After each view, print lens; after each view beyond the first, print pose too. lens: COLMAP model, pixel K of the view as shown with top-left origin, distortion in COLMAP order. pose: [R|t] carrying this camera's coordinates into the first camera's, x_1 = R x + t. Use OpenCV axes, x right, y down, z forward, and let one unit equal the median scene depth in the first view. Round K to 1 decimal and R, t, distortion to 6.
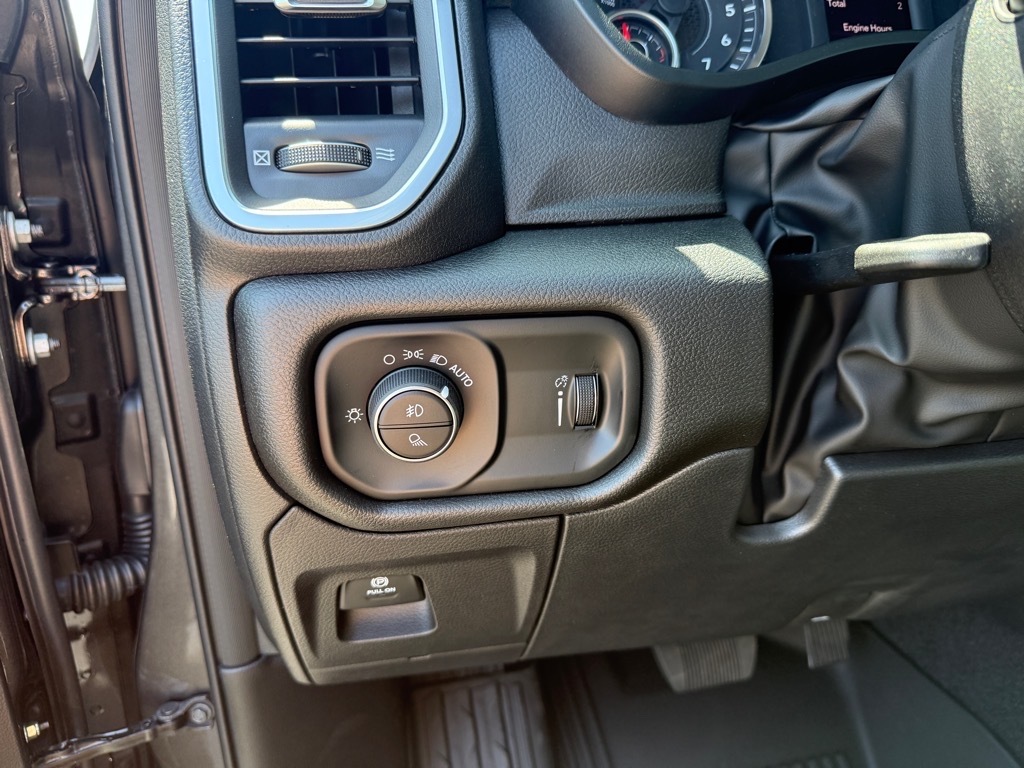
lens RADIAL K [[680.4, 0, 516.8], [0, 680.4, 389.0], [0, 0, 1]] dist [-0.006991, -0.009752]
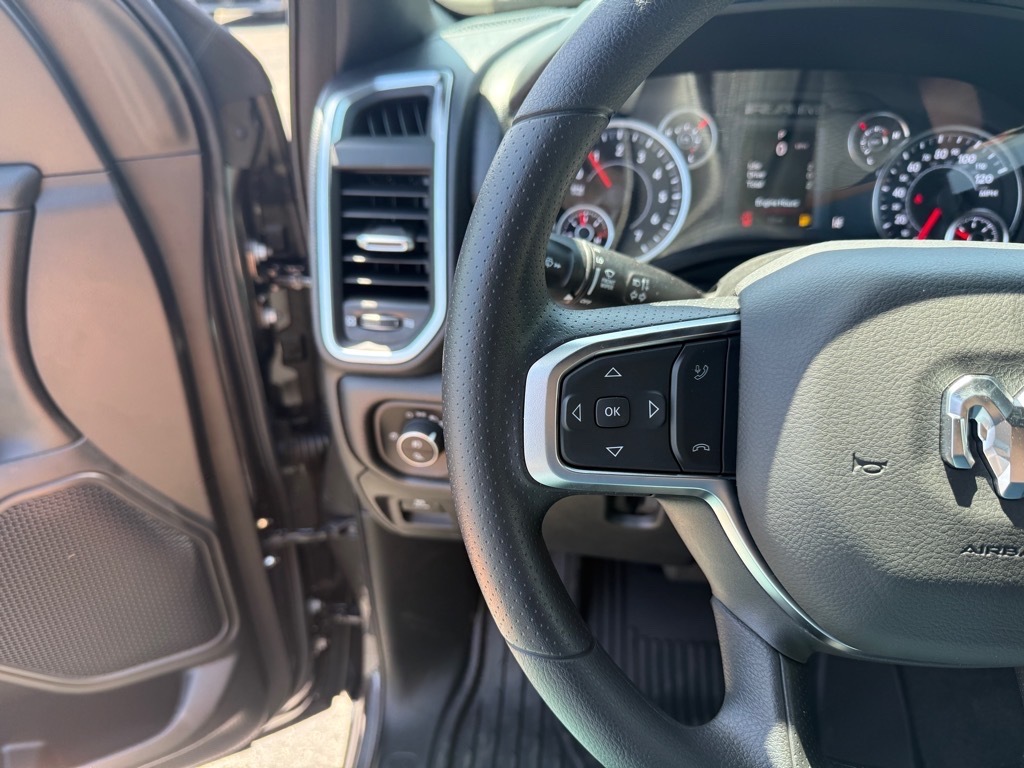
lens RADIAL K [[680.4, 0, 520.5], [0, 680.4, 380.5], [0, 0, 1]] dist [-0.006991, -0.009752]
pose [[0.950319, 0.165171, -0.263842, 0.544226], [-0.102860, 0.966625, 0.234642, -0.552461], [0.293792, -0.195846, 0.935591, -0.657479]]
